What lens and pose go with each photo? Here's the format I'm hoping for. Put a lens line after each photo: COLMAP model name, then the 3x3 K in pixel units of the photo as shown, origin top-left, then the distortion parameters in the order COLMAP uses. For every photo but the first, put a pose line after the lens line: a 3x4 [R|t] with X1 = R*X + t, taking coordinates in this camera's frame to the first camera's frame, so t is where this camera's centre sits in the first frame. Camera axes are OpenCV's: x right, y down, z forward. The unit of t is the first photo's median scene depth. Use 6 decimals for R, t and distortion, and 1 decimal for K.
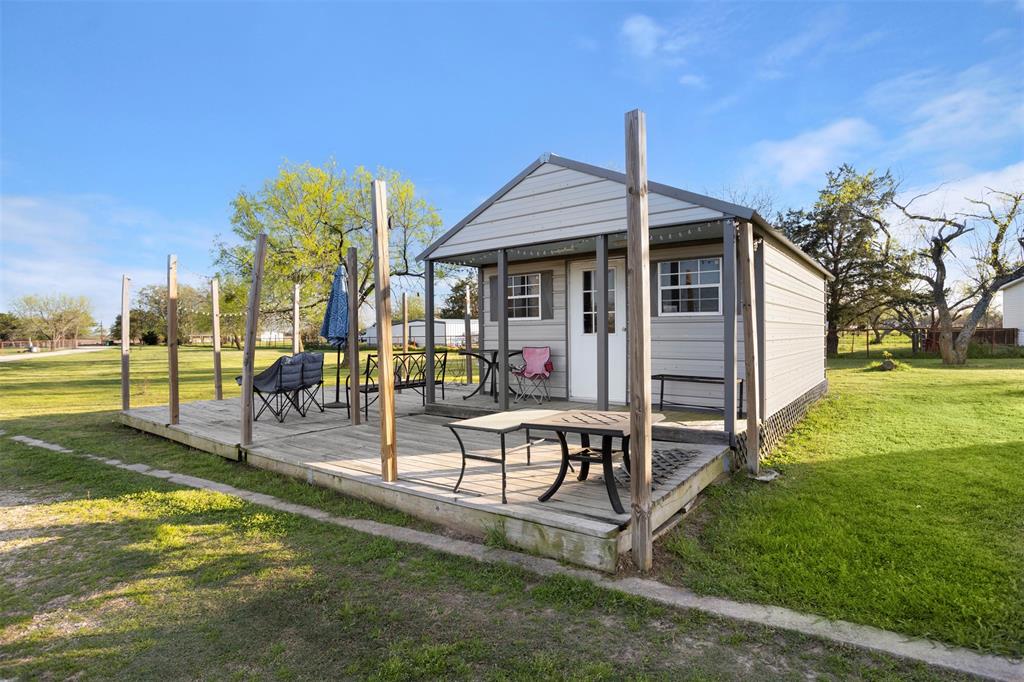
lens RADIAL K [[515.0, 0, 510.8], [0, 515.0, 340.0], [0, 0, 1]] dist [-0.027765, 0.014745]
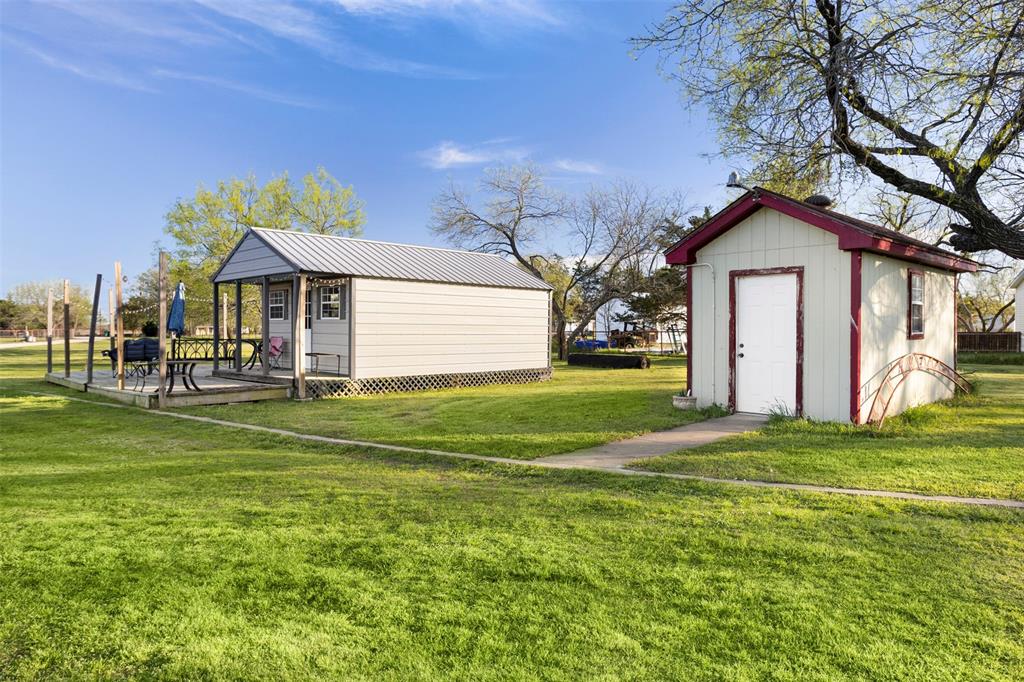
lens RADIAL K [[673.6, 0, 512.8], [0, 673.6, 342.1], [0, 0, 1]] dist [0.007427, 0.003536]
pose [[0.989529, 0.017866, -0.143227, 1.042923], [-0.017025, 0.999830, 0.007099, 0.001956], [0.143329, -0.004586, 0.989664, -0.948498]]
